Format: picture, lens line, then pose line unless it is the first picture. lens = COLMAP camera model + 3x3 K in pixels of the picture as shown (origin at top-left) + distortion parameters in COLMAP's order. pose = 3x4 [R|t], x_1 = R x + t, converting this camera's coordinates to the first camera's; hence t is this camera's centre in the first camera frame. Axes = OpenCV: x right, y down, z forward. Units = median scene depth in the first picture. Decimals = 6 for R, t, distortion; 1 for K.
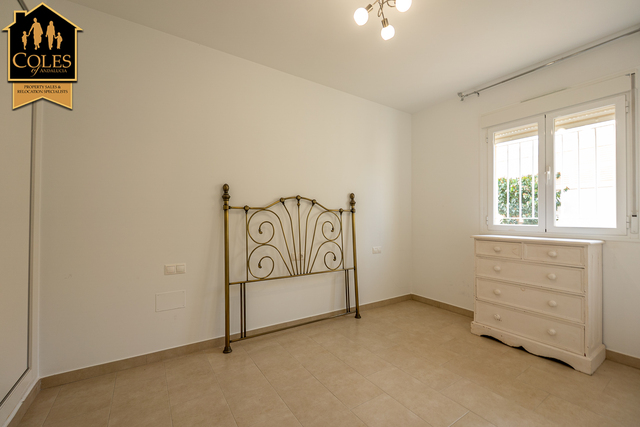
lens RADIAL K [[268.2, 0, 319.7], [0, 268.2, 214.8], [0, 0, 1]] dist [-0.004445, -0.000138]
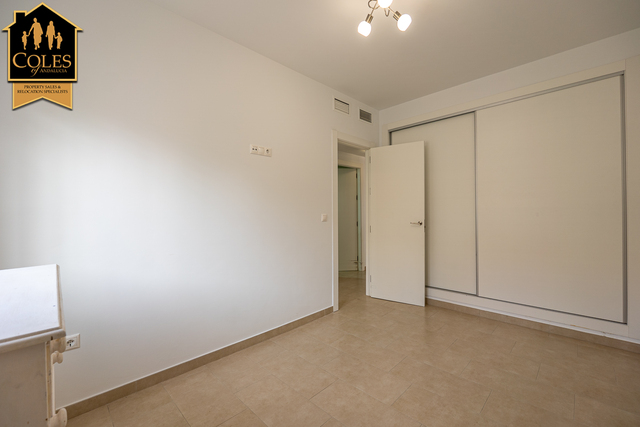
lens RADIAL K [[268.2, 0, 320.1], [0, 268.2, 214.3], [0, 0, 1]] dist [-0.004445, -0.000138]
pose [[-0.978592, 0.005794, -0.205729, 0.703311], [0.007419, 0.999947, -0.007129, 0.010089], [0.205677, -0.008503, -0.978583, 1.969161]]
